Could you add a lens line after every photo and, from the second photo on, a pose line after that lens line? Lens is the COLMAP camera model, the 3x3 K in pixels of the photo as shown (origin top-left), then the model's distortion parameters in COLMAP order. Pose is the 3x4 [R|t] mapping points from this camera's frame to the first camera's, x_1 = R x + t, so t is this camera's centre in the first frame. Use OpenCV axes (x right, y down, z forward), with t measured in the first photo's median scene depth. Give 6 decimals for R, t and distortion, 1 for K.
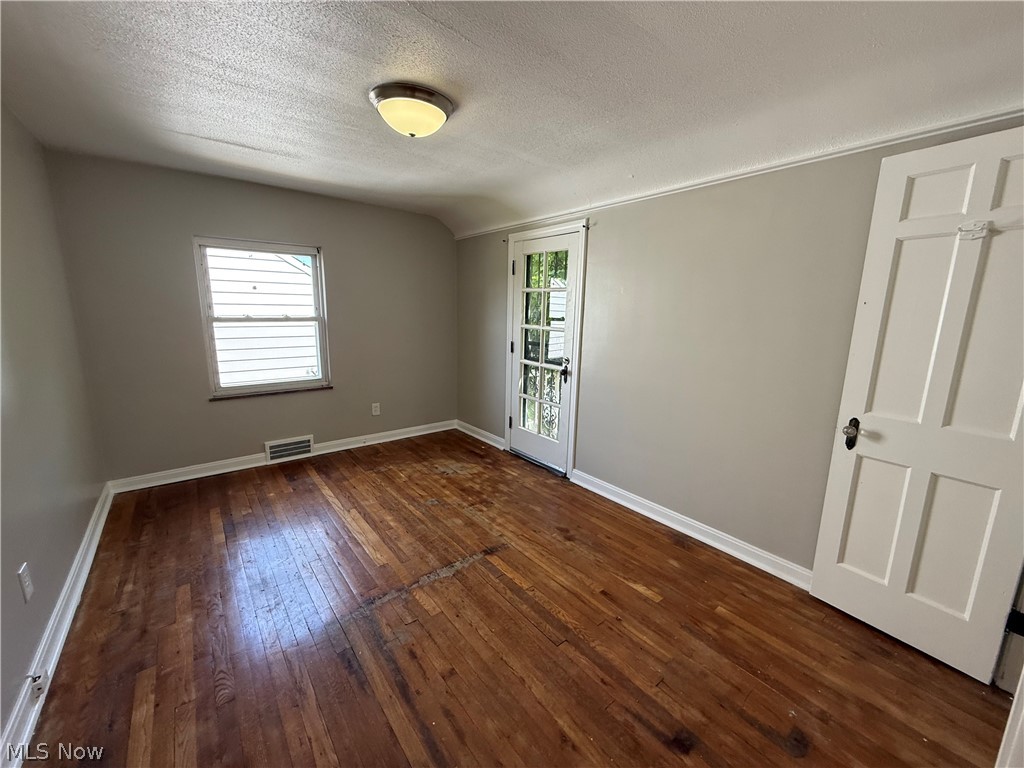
lens RADIAL K [[431.6, 0, 512.9], [0, 431.6, 387.4], [0, 0, 1]] dist [-0.000597, 0.000724]
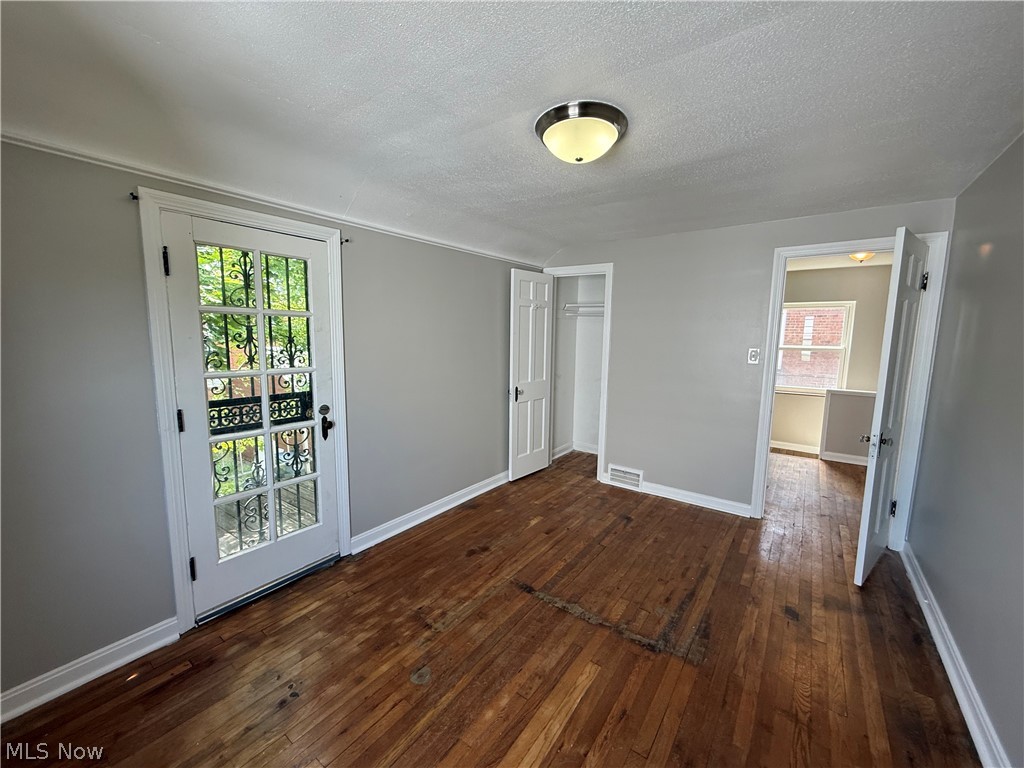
lens RADIAL K [[431.6, 0, 509.5], [0, 431.6, 384.9], [0, 0, 1]] dist [-0.000597, 0.000724]
pose [[-0.303819, -0.141189, 0.942210, -0.796008], [0.155899, 0.968261, 0.195363, -0.236813], [-0.939888, 0.206245, -0.272165, 1.069641]]
